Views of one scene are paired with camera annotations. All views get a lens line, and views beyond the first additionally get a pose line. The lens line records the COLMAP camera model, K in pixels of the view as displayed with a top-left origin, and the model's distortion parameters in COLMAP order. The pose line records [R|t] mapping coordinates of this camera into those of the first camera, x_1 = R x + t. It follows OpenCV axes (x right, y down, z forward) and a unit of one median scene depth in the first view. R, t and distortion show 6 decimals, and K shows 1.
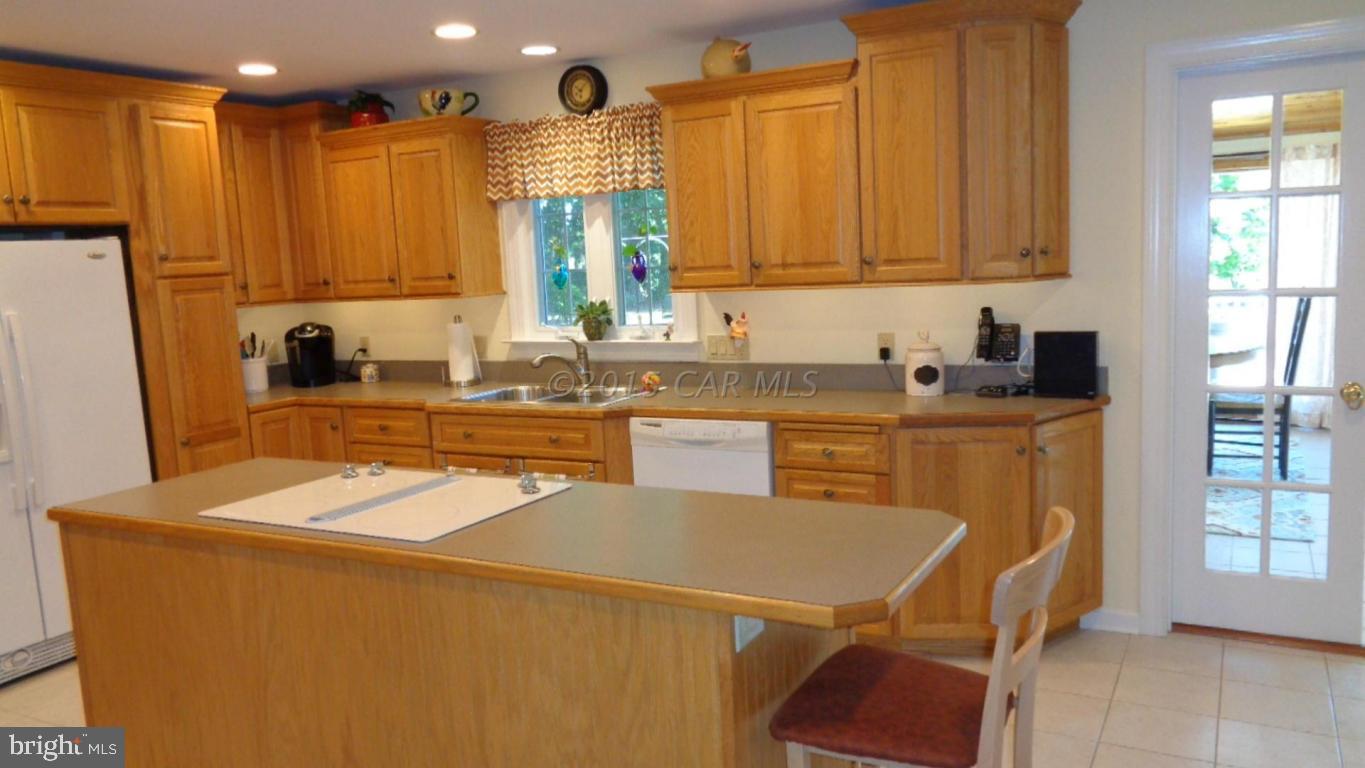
lens RADIAL K [[1035.8, 0, 691.8], [0, 1035.8, 378.4], [0, 0, 1]] dist [0.001755, 0.013138]
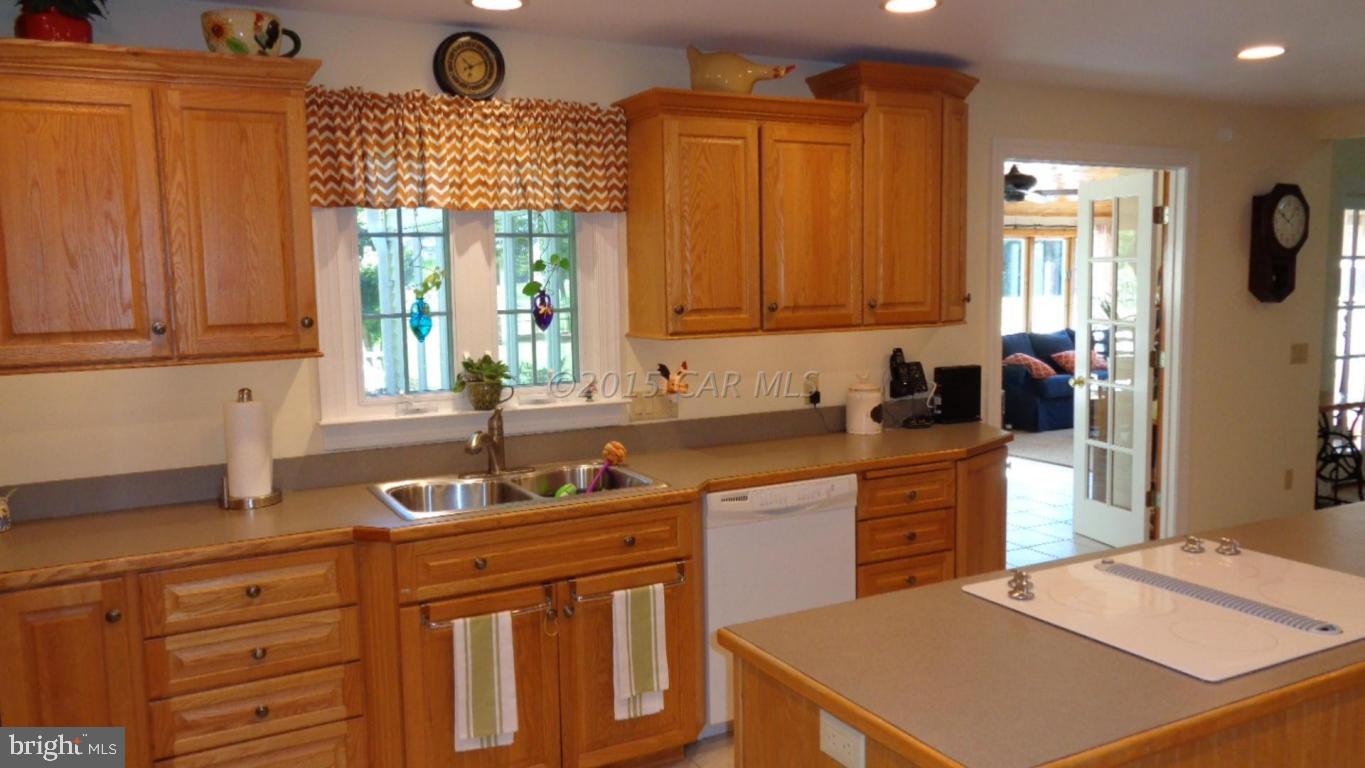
lens RADIAL K [[1035.8, 0, 681.4], [0, 1035.8, 380.1], [0, 0, 1]] dist [0.001755, 0.013138]
pose [[0.549183, -0.045769, 0.834448, -0.658839], [0.093502, 0.995595, -0.006930, -0.041925], [-0.830455, 0.081828, 0.551043, 0.509744]]
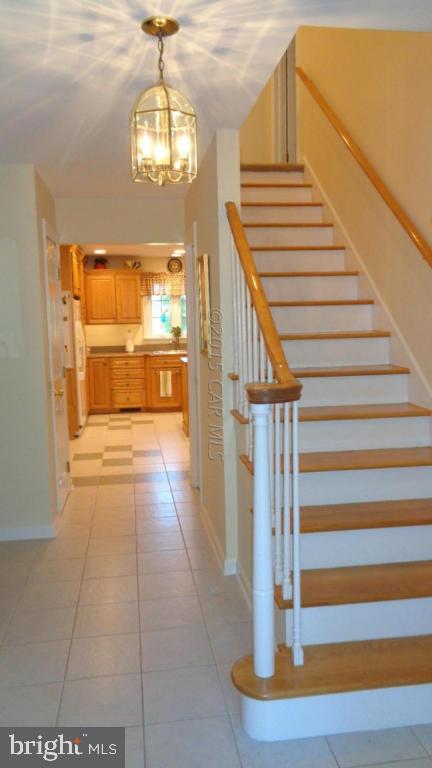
lens RADIAL K [[582.8, 0, 219.9], [0, 582.8, 385.5], [0, 0, 1]] dist [0.001755, 0.013138]
pose [[0.787370, -0.037595, 0.615333, -1.247265], [0.050356, 0.998725, -0.003416, 0.144381], [-0.614420, 0.033676, 0.788260, -0.647655]]
